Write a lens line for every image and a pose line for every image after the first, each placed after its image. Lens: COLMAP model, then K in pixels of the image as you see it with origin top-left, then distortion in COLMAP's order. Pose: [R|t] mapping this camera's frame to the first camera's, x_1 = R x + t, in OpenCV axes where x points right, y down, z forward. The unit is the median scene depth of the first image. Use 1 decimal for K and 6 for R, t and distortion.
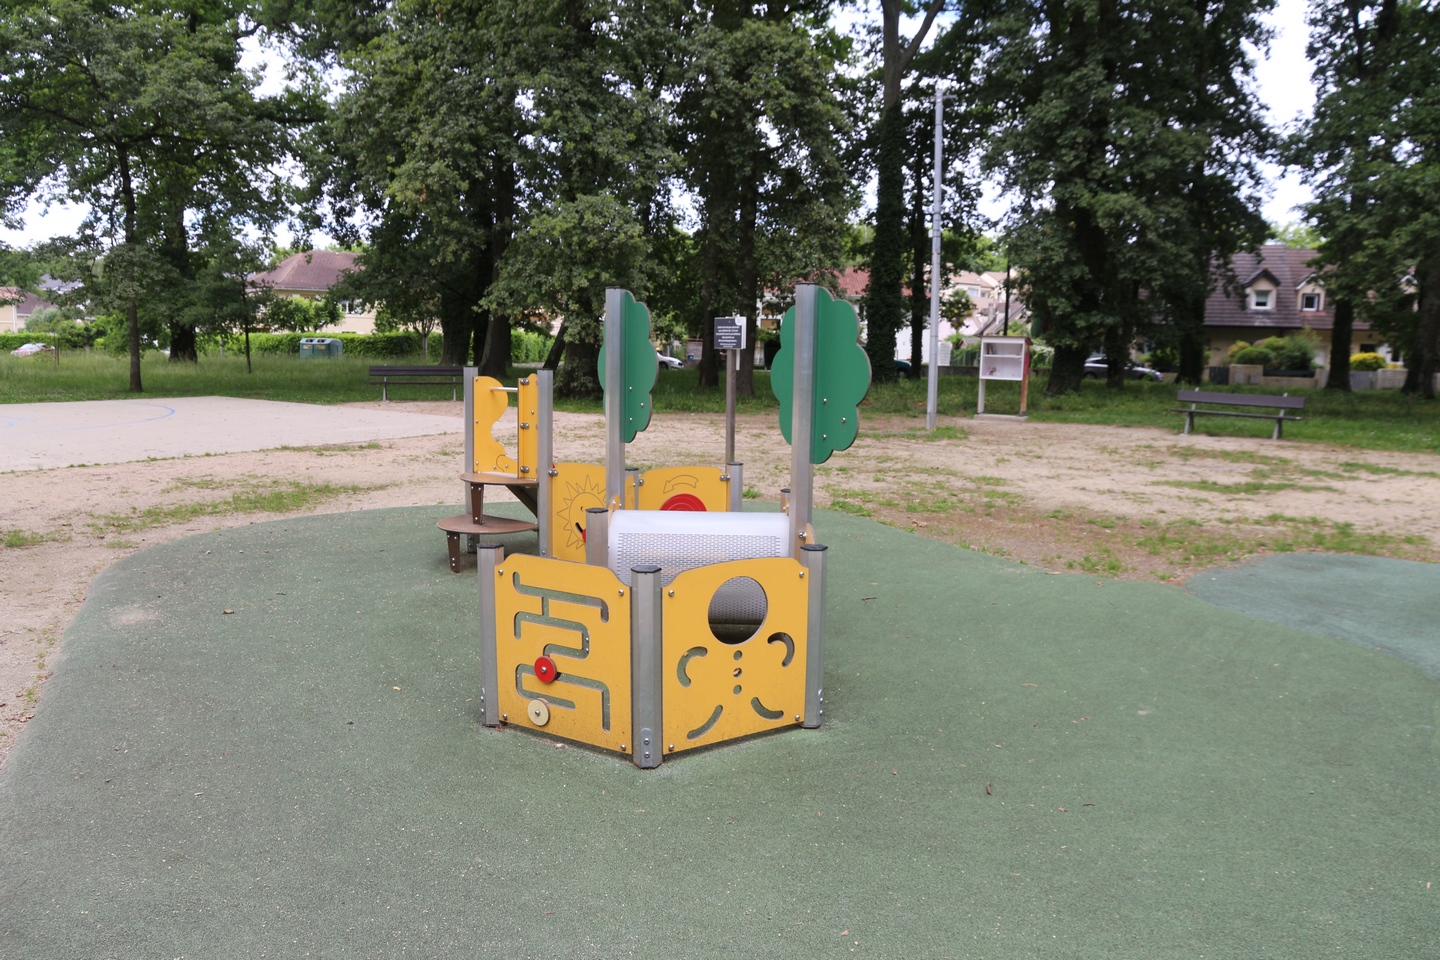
lens RADIAL K [[982.2, 0, 720.6], [0, 982.2, 494.2], [0, 0, 1]] dist [-0.102827, 0.065575]
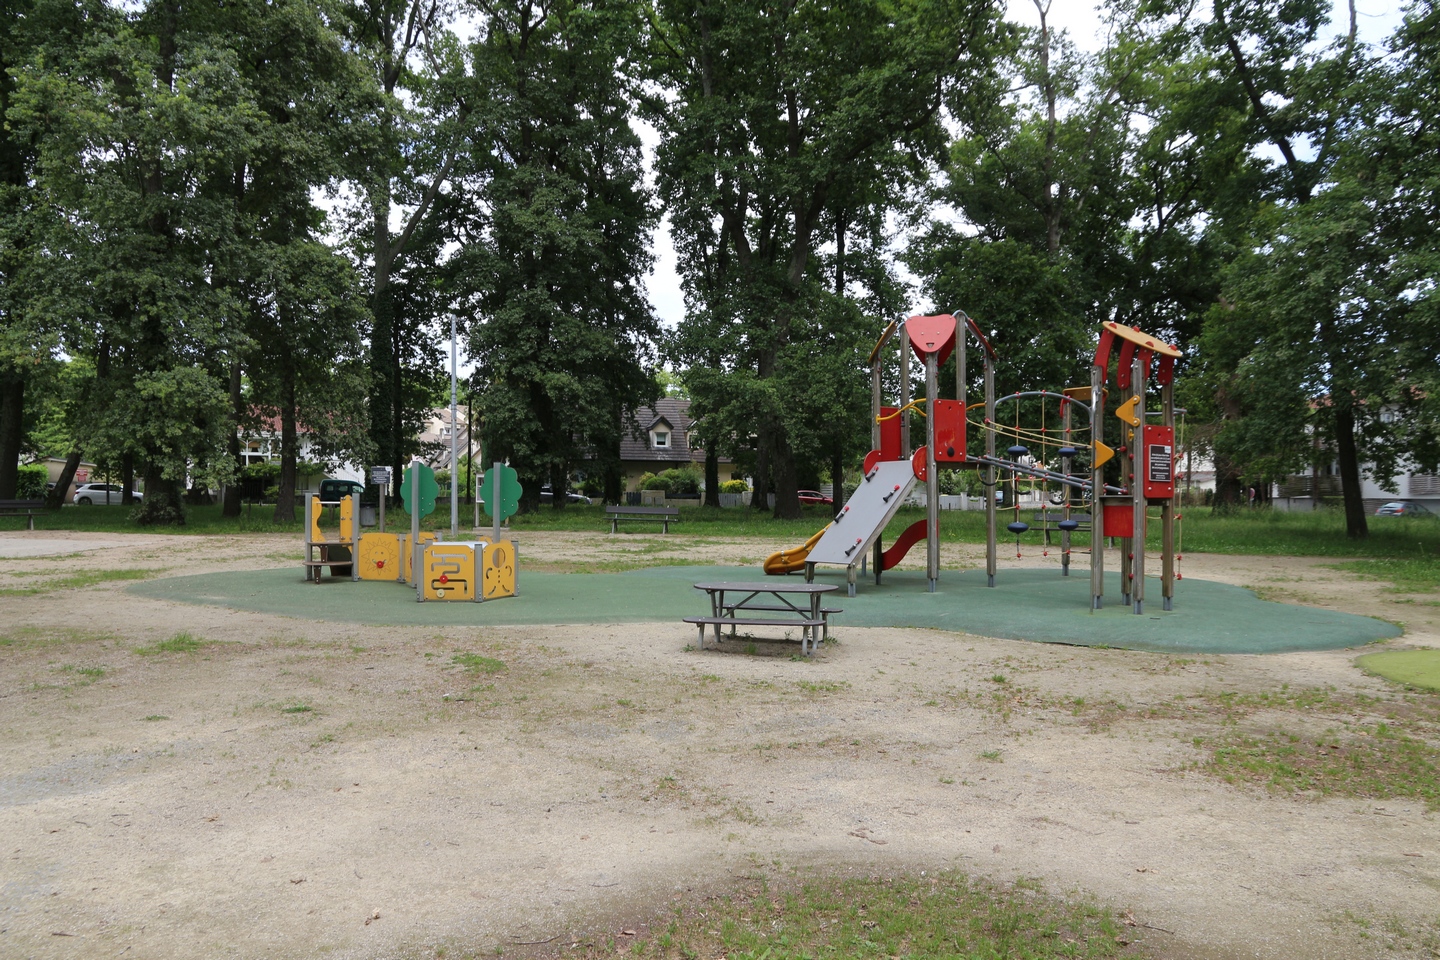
lens RADIAL K [[982.2, 0, 720.6], [0, 982.2, 494.2], [0, 0, 1]] dist [-0.102827, 0.065575]
pose [[0.846445, -0.011647, 0.532349, -0.160551], [0.082655, 0.990516, -0.109752, 0.046981], [-0.526022, 0.136901, 0.839380, -0.326381]]
